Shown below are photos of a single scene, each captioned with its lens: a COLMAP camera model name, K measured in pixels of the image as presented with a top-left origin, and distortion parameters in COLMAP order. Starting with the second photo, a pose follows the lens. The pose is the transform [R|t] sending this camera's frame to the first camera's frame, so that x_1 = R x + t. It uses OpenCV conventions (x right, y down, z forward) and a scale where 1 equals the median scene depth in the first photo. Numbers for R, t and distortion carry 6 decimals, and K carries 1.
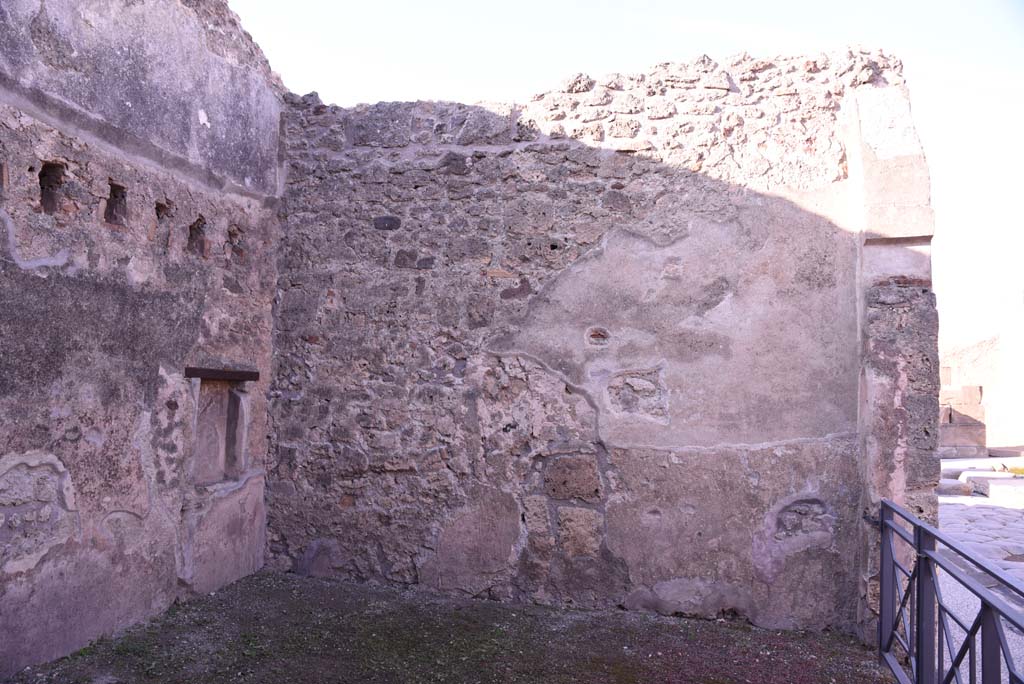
lens RADIAL K [[695.3, 0, 513.1], [0, 695.3, 350.0], [0, 0, 1]] dist [-0.136645, 0.094709]
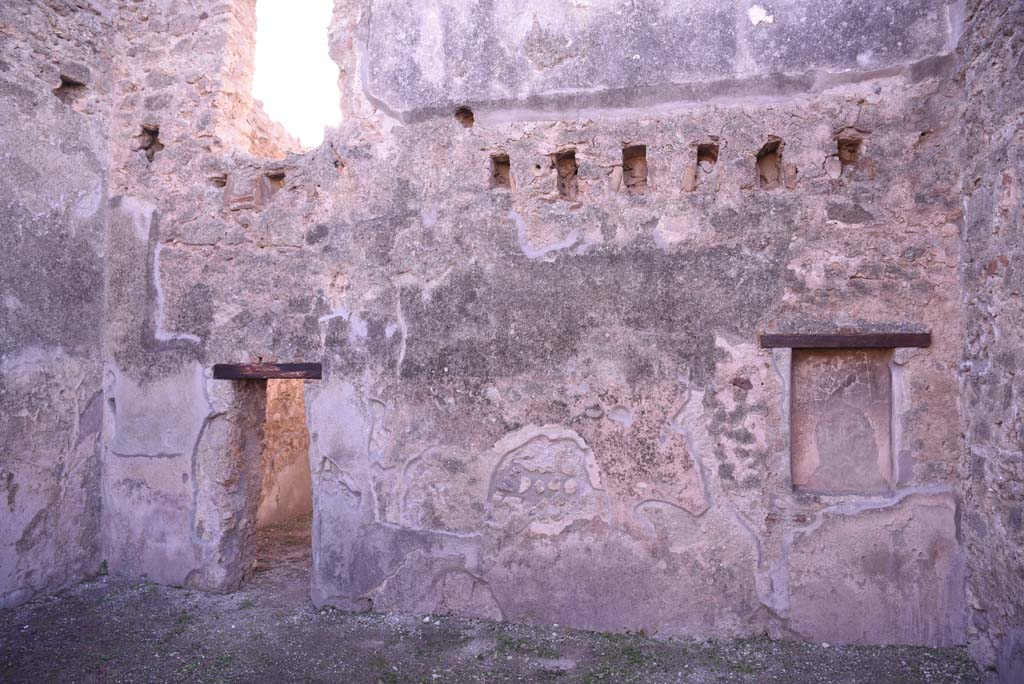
lens RADIAL K [[695.3, 0, 509.3], [0, 695.3, 351.4], [0, 0, 1]] dist [-0.136645, 0.094709]
pose [[-0.001552, -0.055598, -0.998452, 0.299169], [0.062647, 0.996487, -0.055586, 0.069518], [0.998035, -0.062636, 0.001937, 0.706527]]
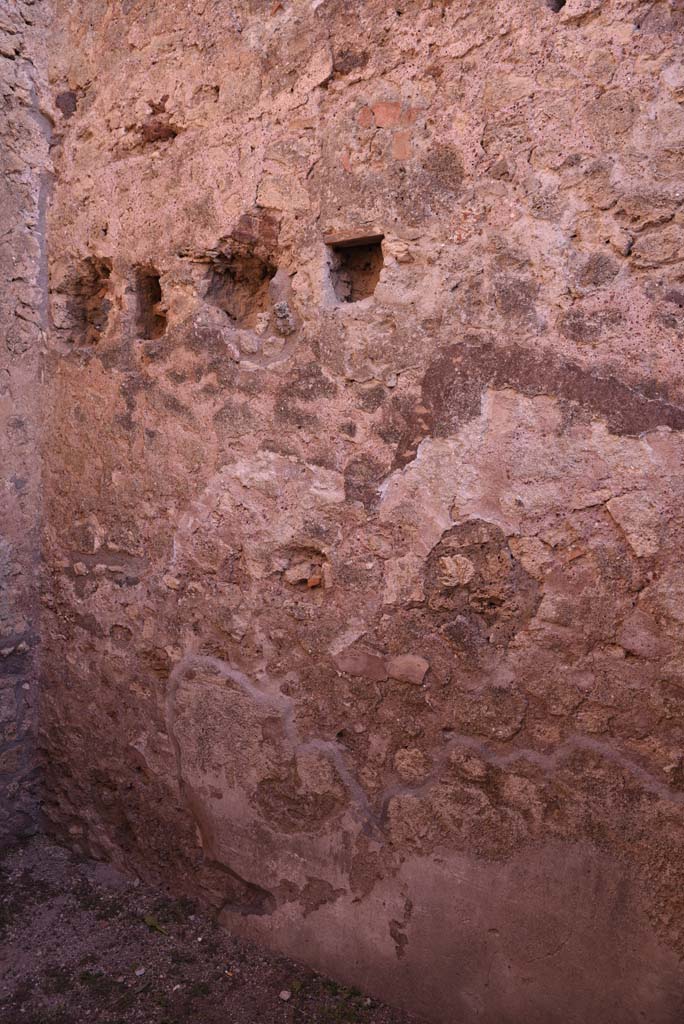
lens RADIAL K [[695.3, 0, 332.5], [0, 695.3, 513.8], [0, 0, 1]] dist [-0.136645, 0.094709]
pose [[-0.954339, -0.052102, 0.294146, -1.291520], [-0.062253, 0.997741, -0.025247, 0.015252], [-0.292166, -0.042406, -0.955427, 0.623879]]
